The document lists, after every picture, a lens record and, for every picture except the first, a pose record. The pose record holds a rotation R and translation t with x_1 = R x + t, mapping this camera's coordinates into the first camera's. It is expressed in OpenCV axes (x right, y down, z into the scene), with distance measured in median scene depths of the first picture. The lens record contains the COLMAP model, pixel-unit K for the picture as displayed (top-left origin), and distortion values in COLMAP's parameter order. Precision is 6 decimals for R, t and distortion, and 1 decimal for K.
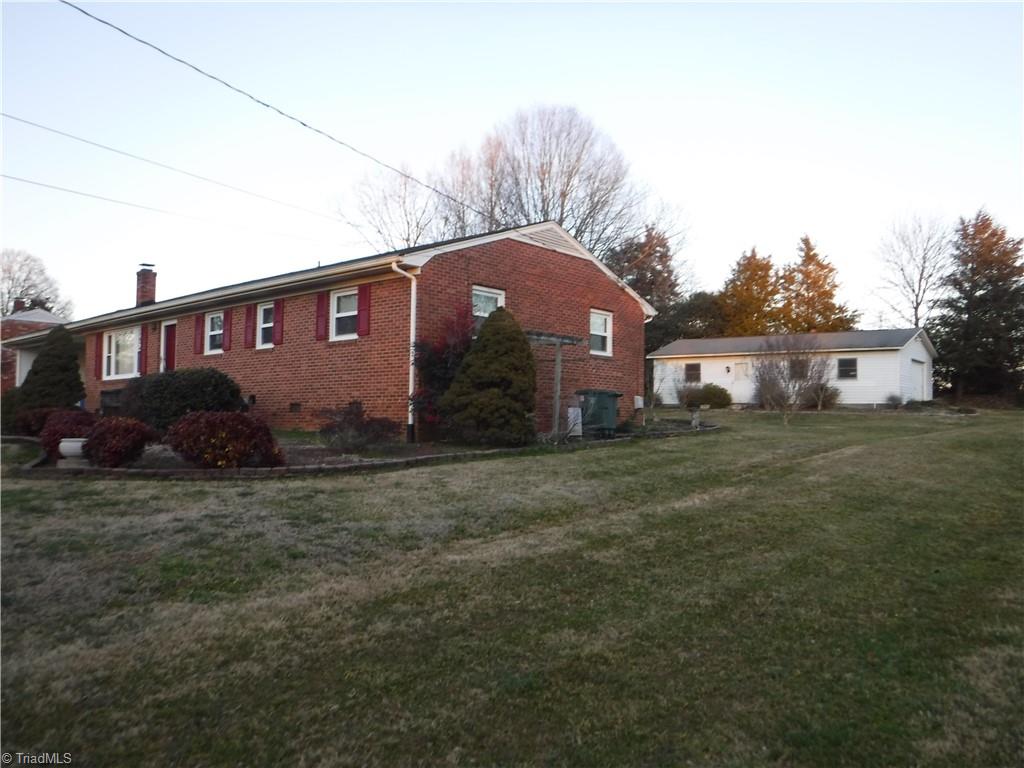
lens RADIAL K [[738.2, 0, 512.0], [0, 738.2, 384.0], [0, 0, 1]] dist [-0.171893, -0.000269]
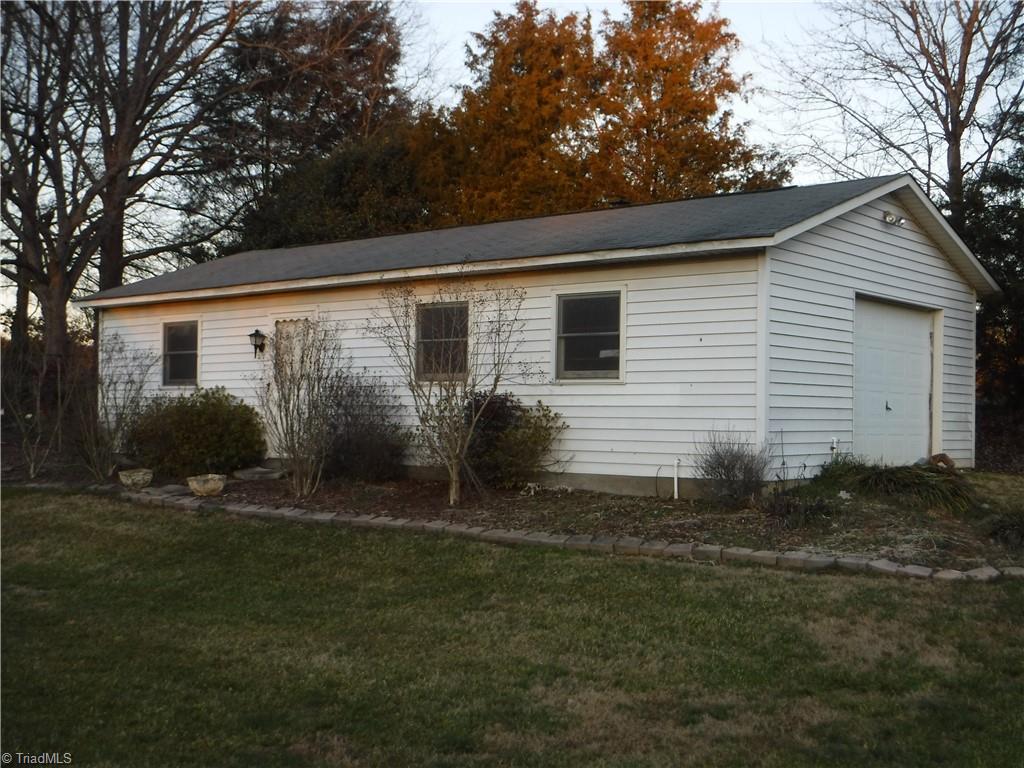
lens RADIAL K [[1265.6, 0, 512.0], [0, 1265.6, 384.0], [0, 0, 1]] dist [-0.281938, -0.000355]
pose [[0.998640, -0.011100, 0.050949, 0.196928], [0.010117, 0.999759, 0.019503, -0.006211], [-0.051153, -0.018961, 0.998511, 0.259028]]
